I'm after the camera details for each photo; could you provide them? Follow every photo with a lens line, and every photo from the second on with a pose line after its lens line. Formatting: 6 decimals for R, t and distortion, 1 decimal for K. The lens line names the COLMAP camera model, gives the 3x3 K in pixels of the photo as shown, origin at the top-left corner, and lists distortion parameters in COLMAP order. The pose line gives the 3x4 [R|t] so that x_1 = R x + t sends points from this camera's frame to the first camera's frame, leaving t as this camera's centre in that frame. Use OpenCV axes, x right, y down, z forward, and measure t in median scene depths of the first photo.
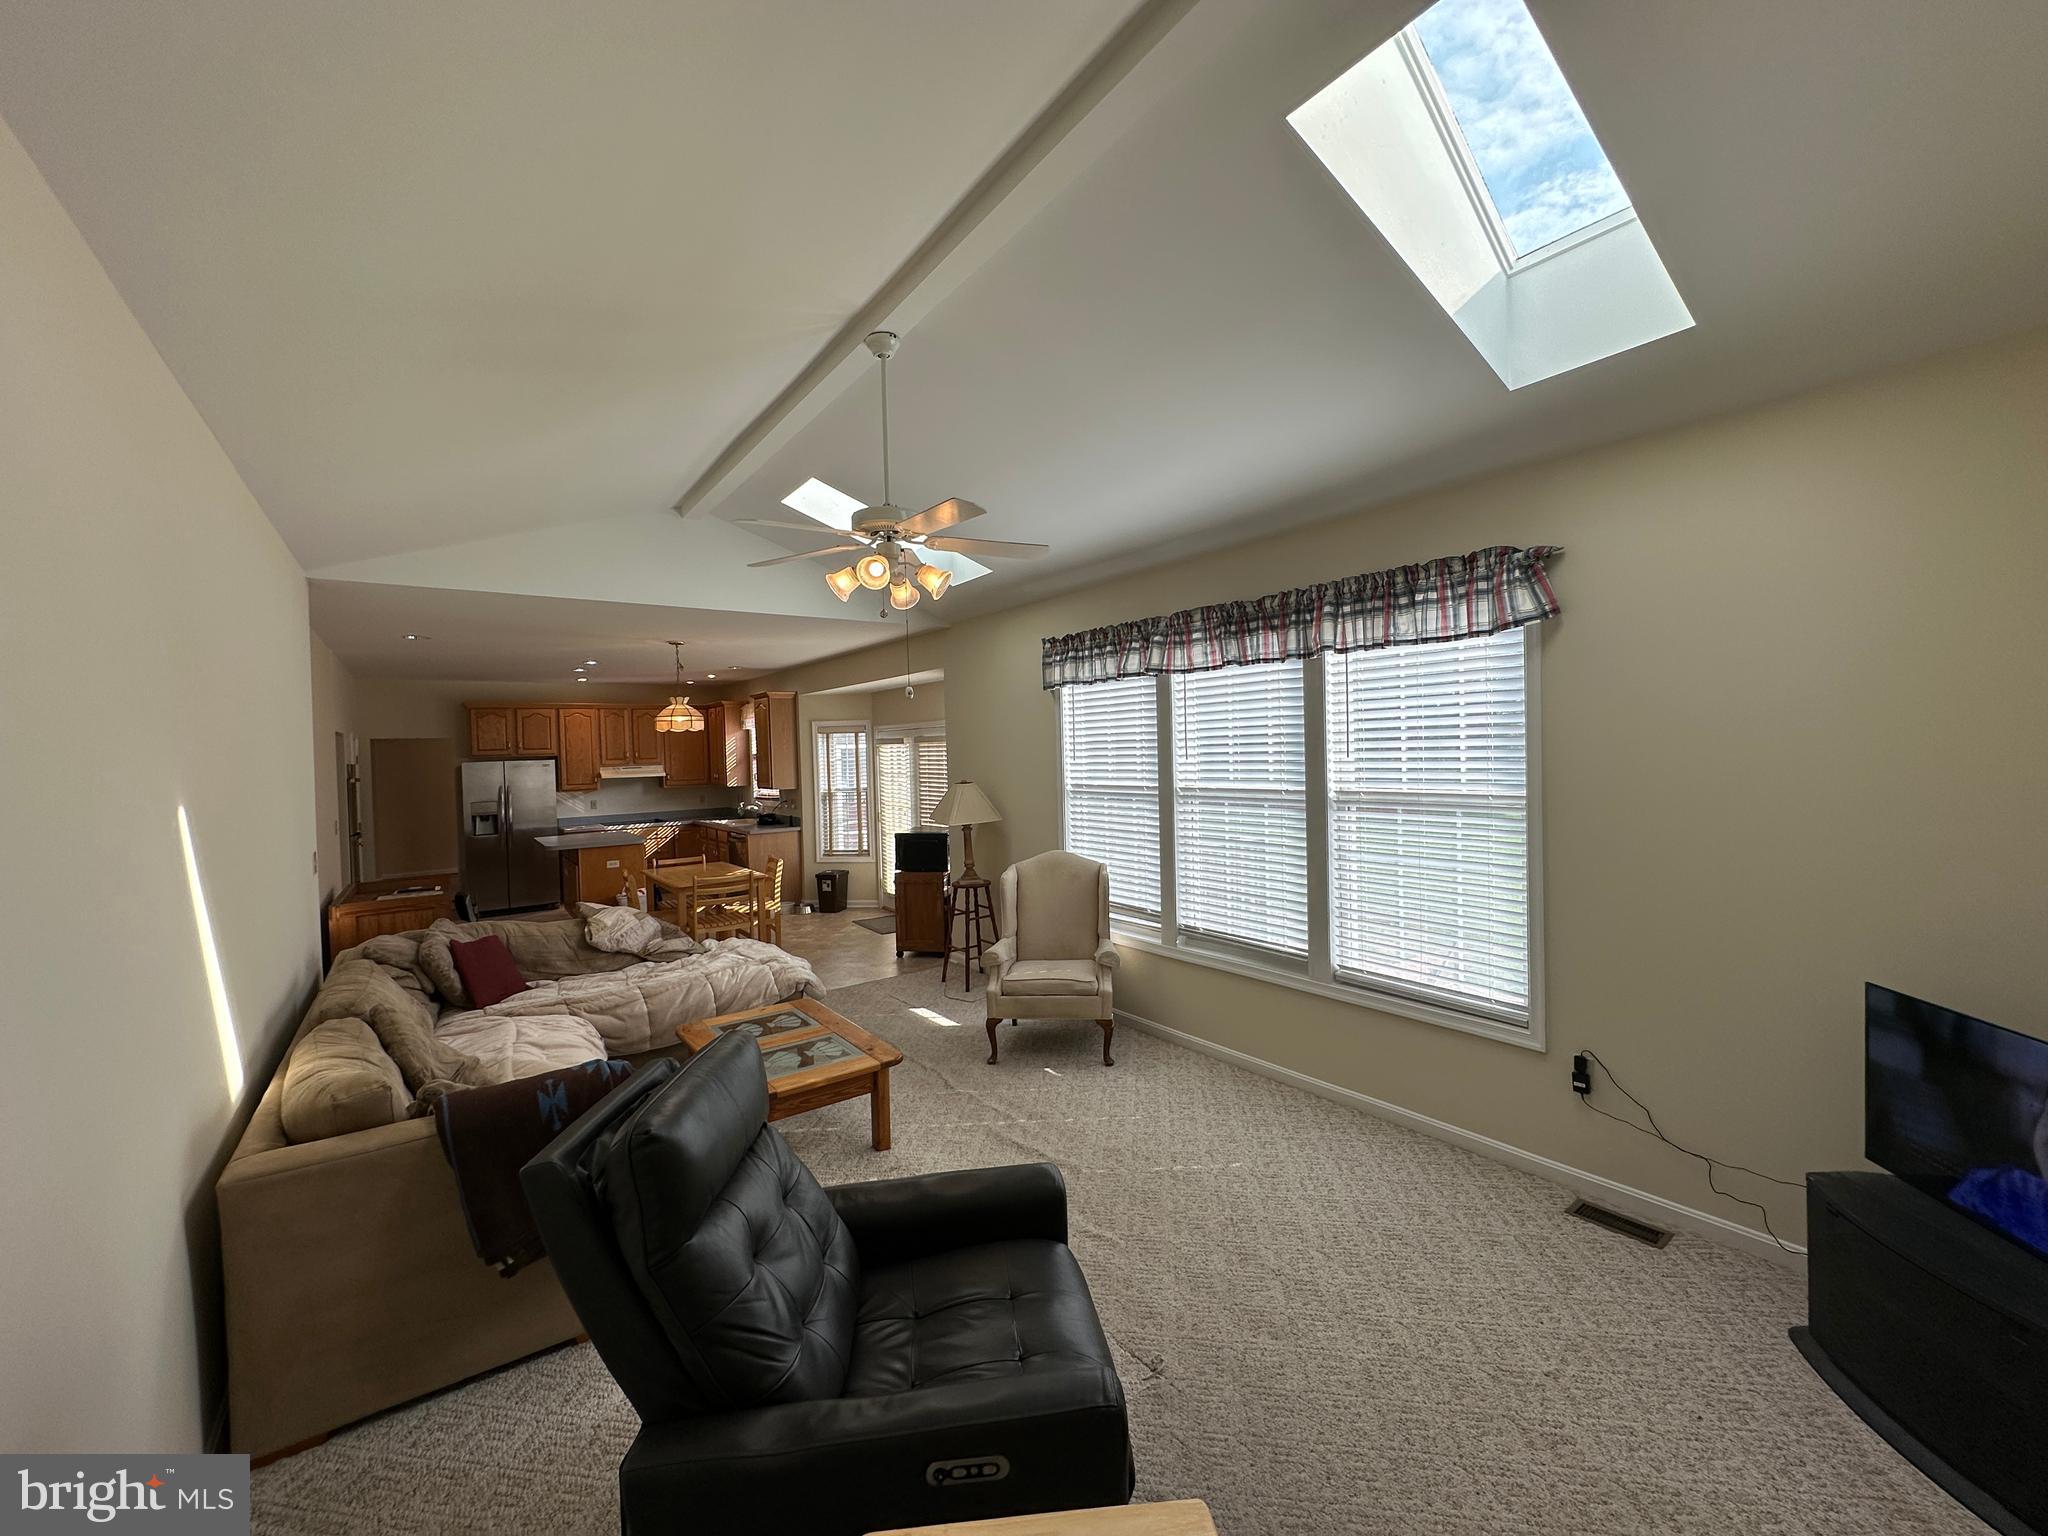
lens RADIAL K [[810.2, 0, 1020.0], [0, 810.2, 759.7], [0, 0, 1]] dist [0.002749, 0.000369]
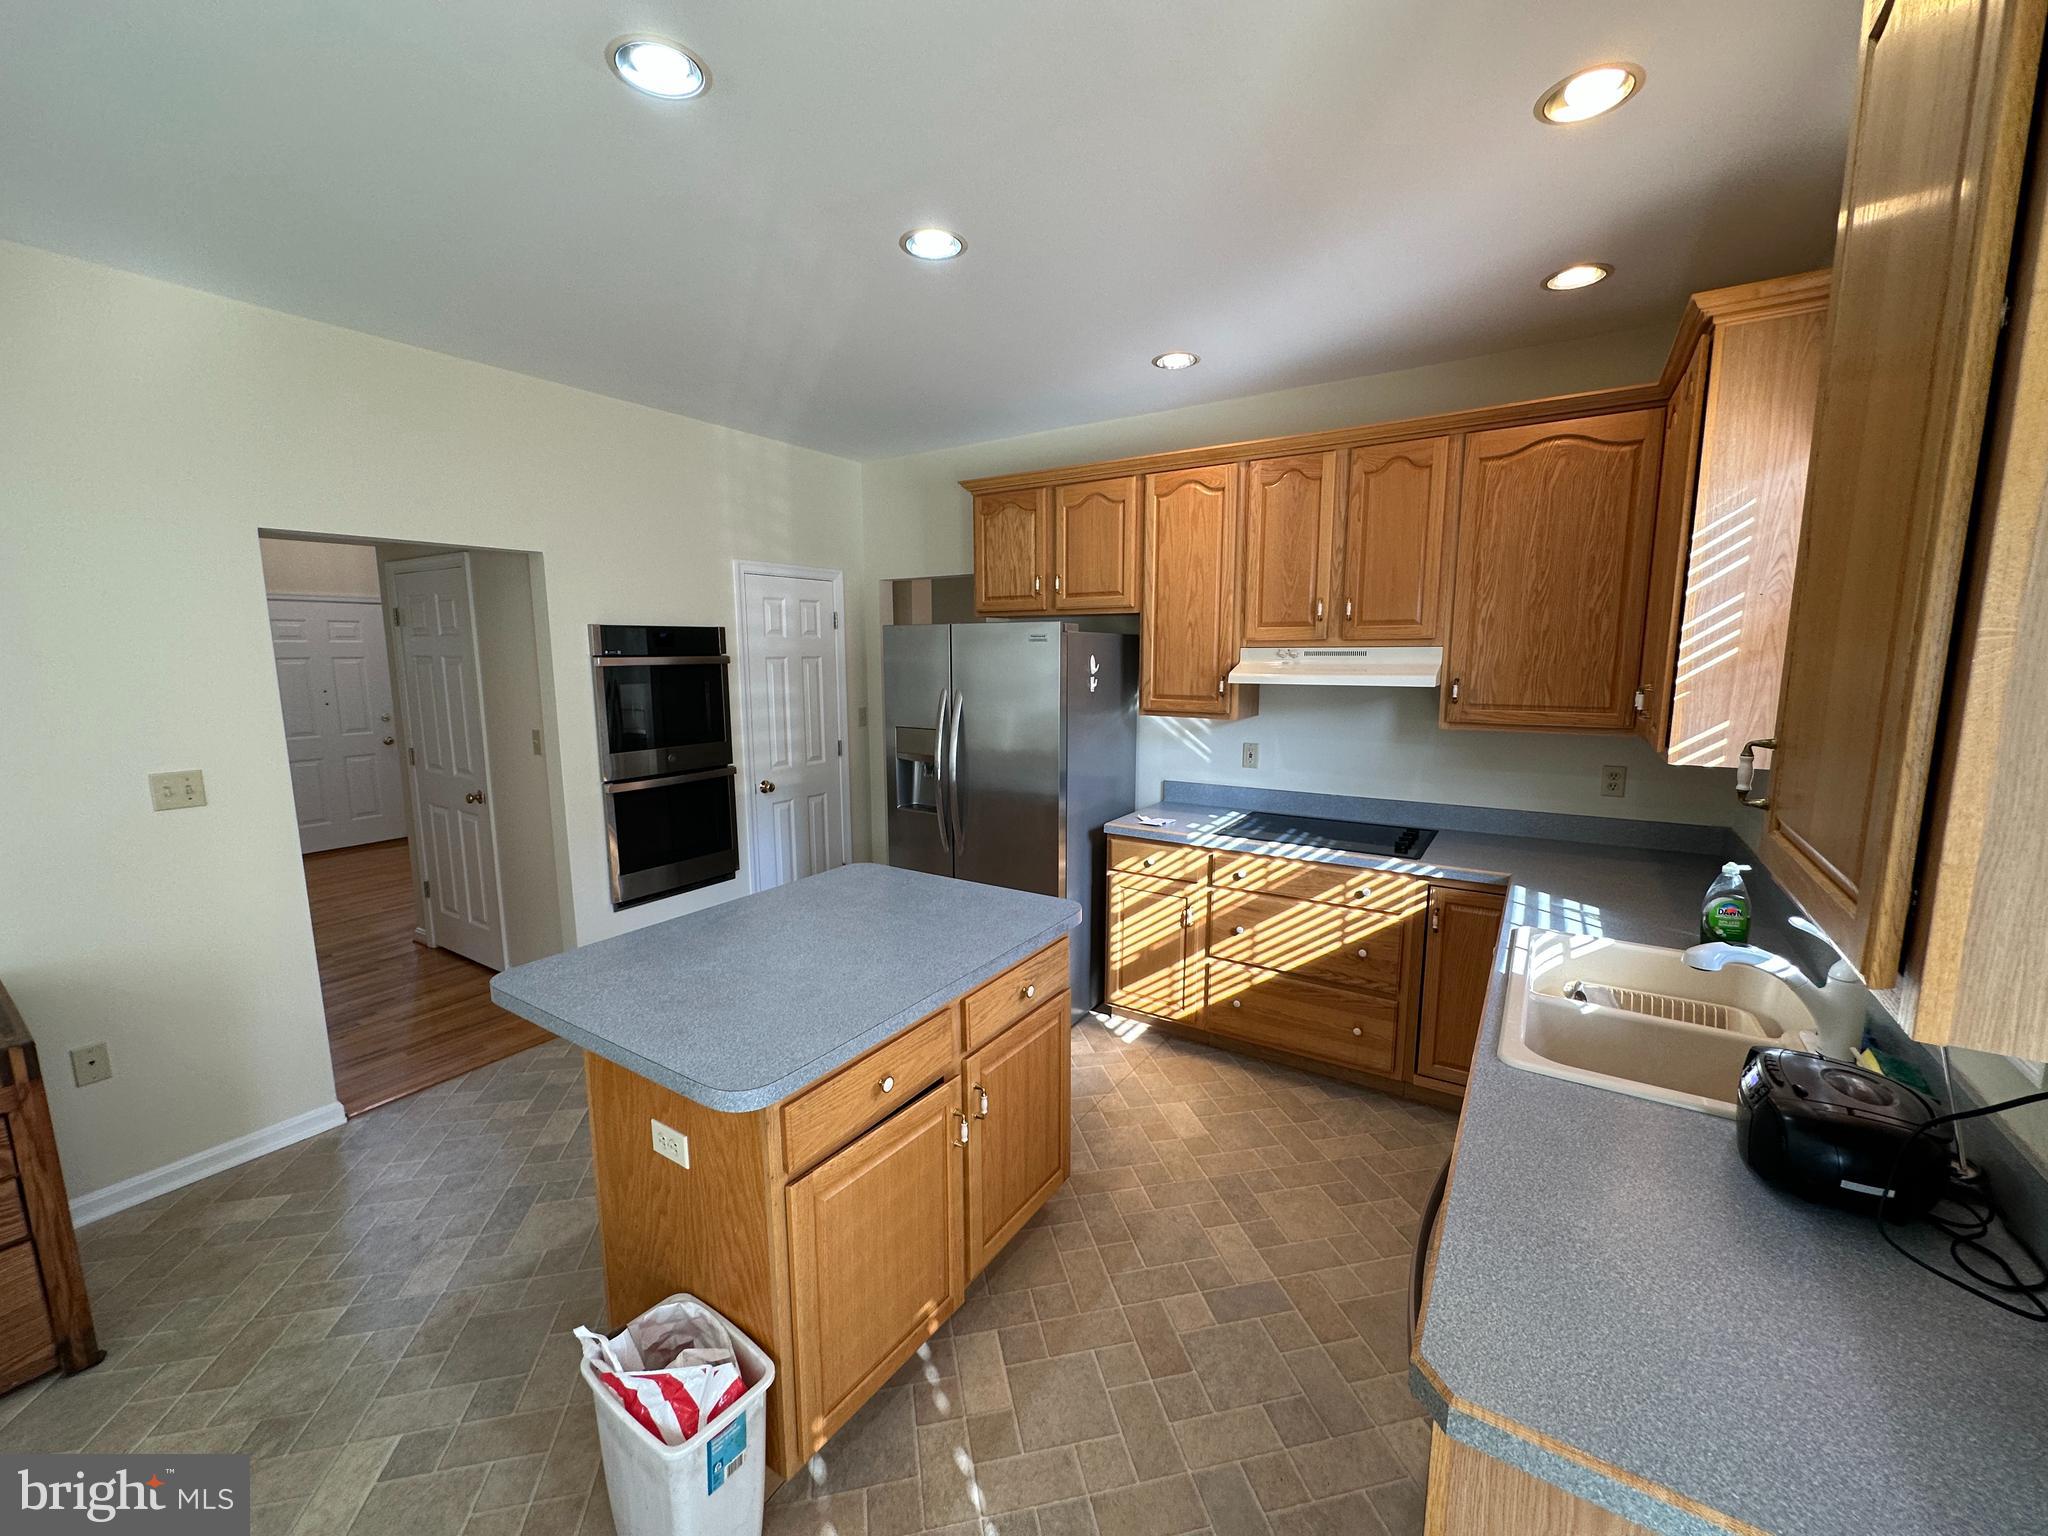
lens RADIAL K [[810.2, 0, 1022.1], [0, 810.2, 771.0], [0, 0, 1]] dist [0.002749, 0.000369]
pose [[0.338314, 0.172227, -0.925139, -0.302958], [-0.020708, 0.984234, 0.175655, 0.003418], [0.940806, -0.040269, 0.336546, 1.029389]]
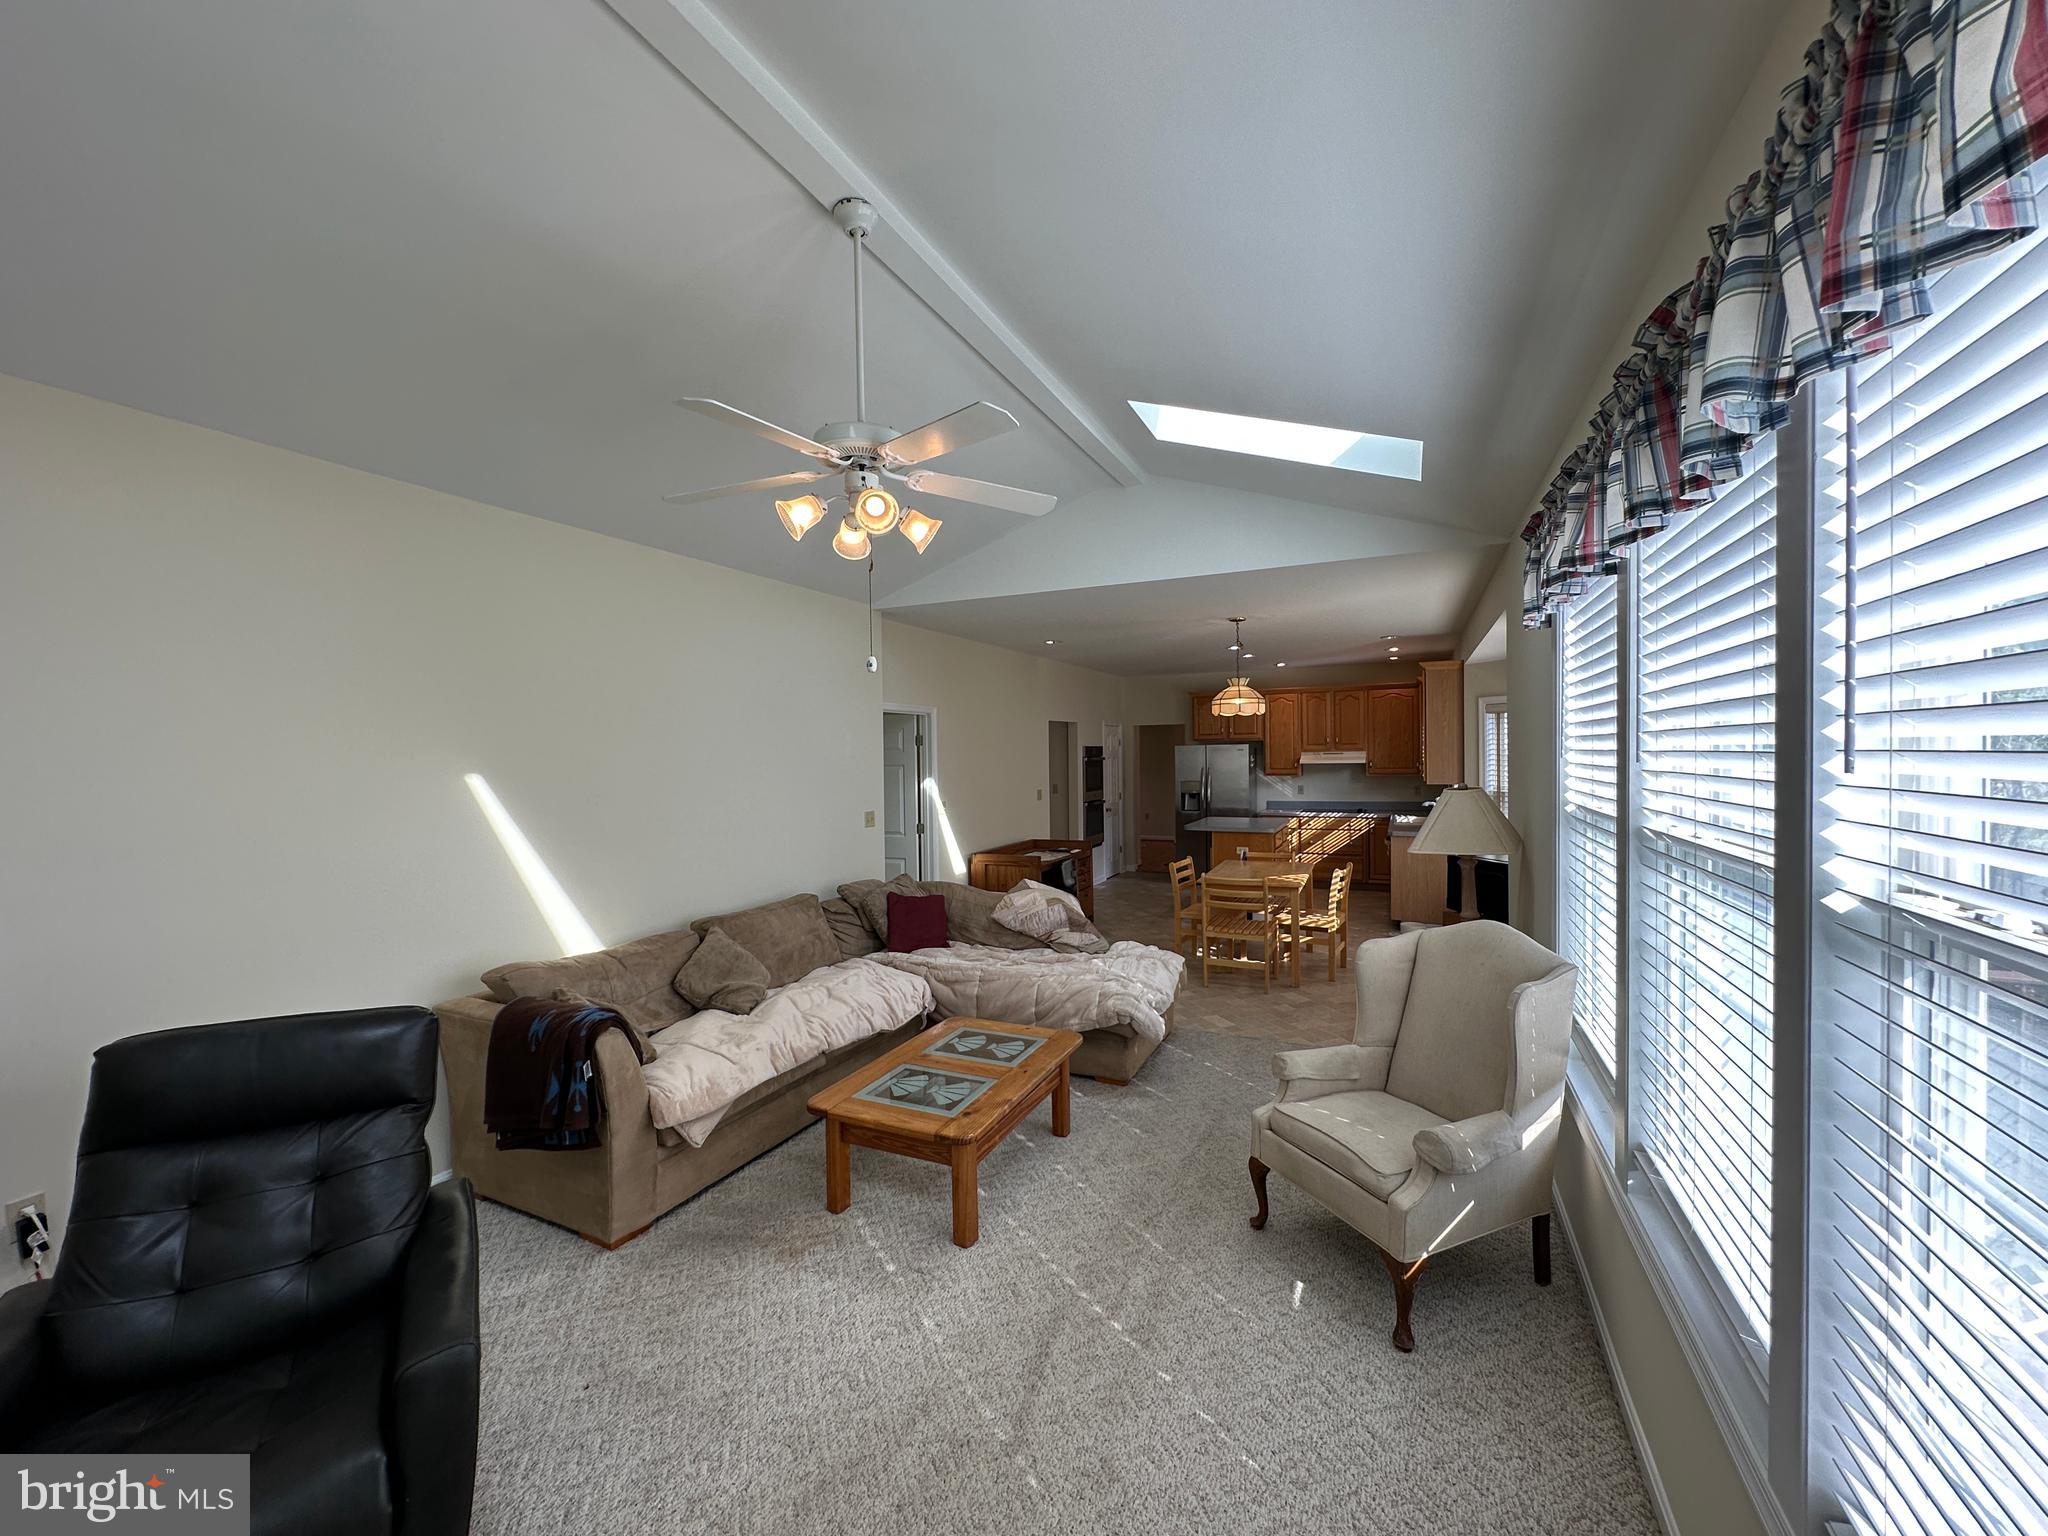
lens RADIAL K [[810.2, 0, 1025.2], [0, 810.2, 765.6], [0, 0, 1]] dist [0.002749, 0.000369]
pose [[0.489068, 0.033685, -0.871595, 0.228027], [-0.009340, 0.999399, 0.033384, -0.005434], [0.872196, -0.008187, 0.489089, 0.286302]]
